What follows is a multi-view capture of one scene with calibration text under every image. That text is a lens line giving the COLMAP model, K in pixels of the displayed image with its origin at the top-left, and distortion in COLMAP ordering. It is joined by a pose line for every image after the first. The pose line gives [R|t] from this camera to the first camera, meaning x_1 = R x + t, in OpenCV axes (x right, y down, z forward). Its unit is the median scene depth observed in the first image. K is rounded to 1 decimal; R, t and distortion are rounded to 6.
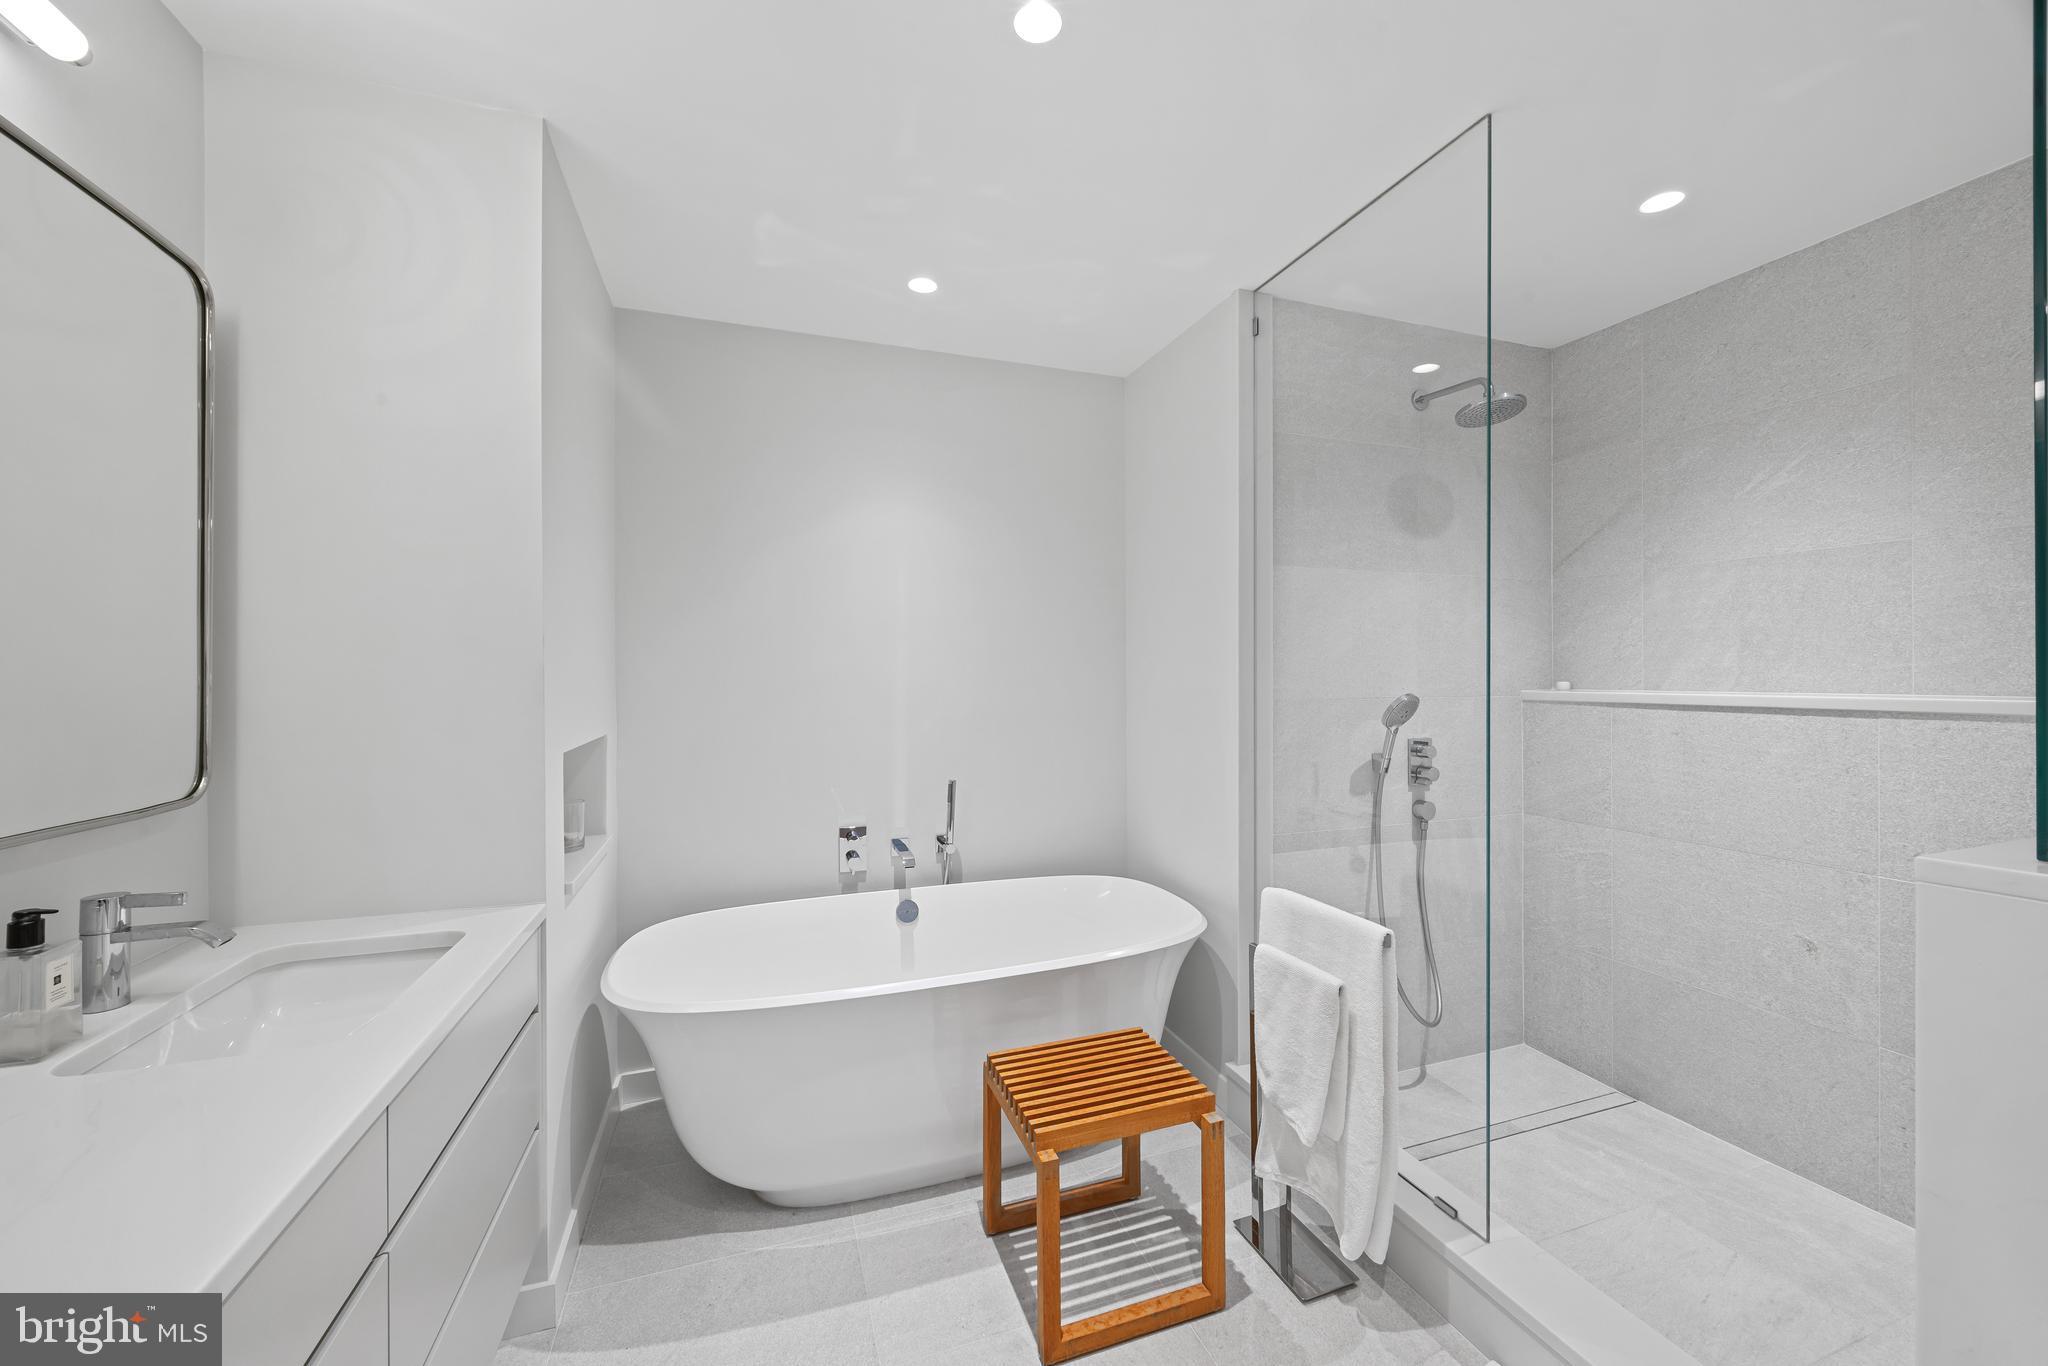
lens RADIAL K [[778.3, 0, 1026.8], [0, 778.3, 676.8], [0, 0, 1]] dist [-0.001682, 0.000214]
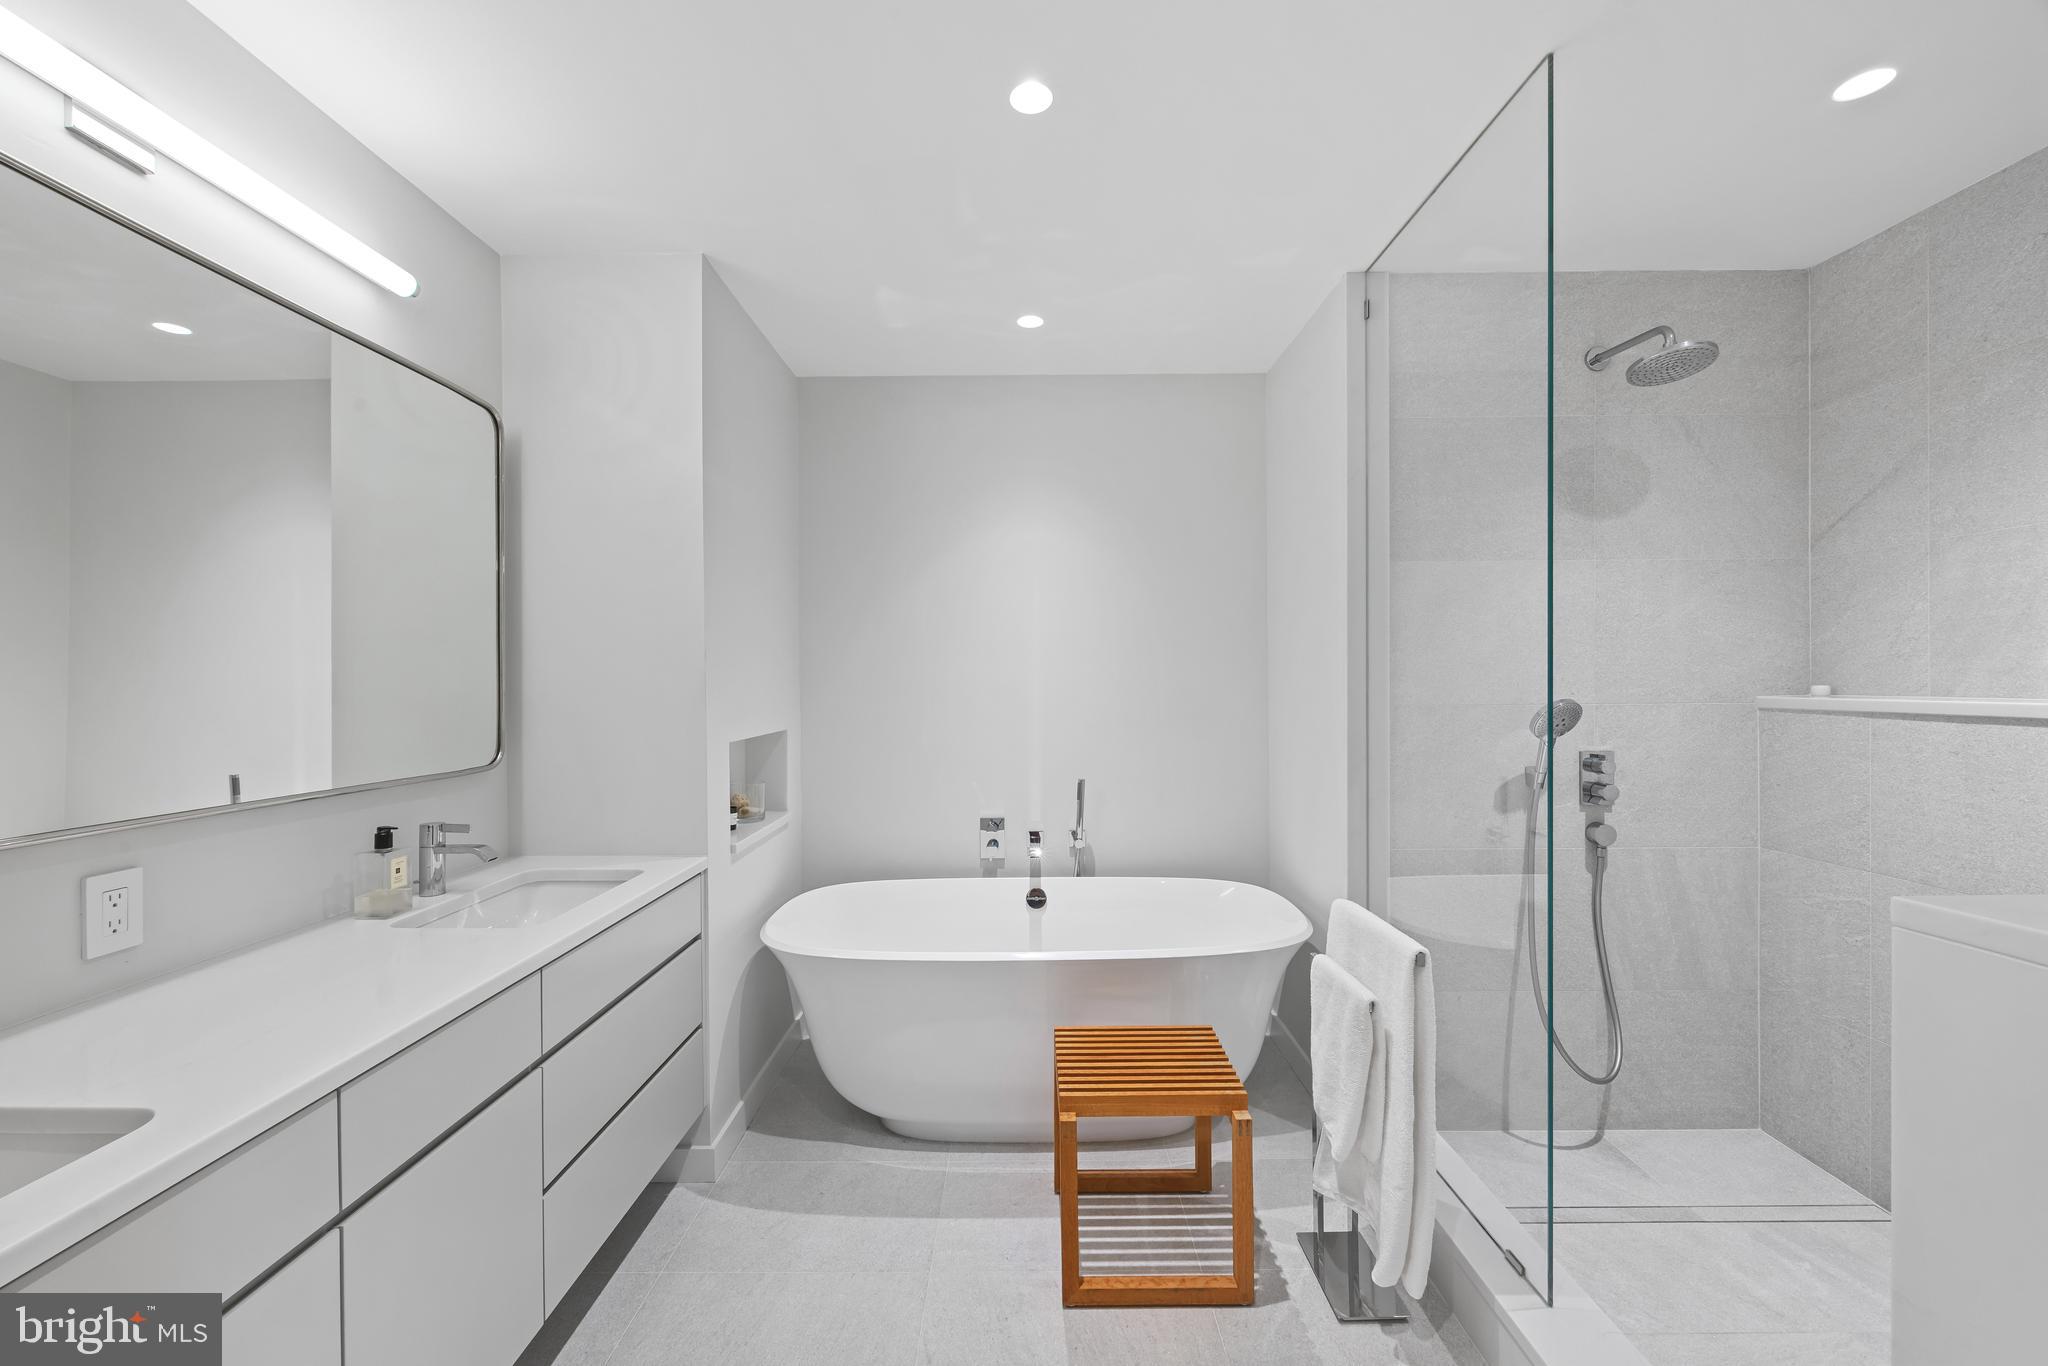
lens RADIAL K [[794.4, 0, 1024.0], [0, 794.4, 683.0], [0, 0, 1]] dist [-0.001202, 0.000159]
pose [[0.941136, -0.001583, -0.338024, 0.264888], [0.003247, 0.999985, 0.004356, -0.003050], [0.338012, -0.005197, 0.941127, -0.057584]]
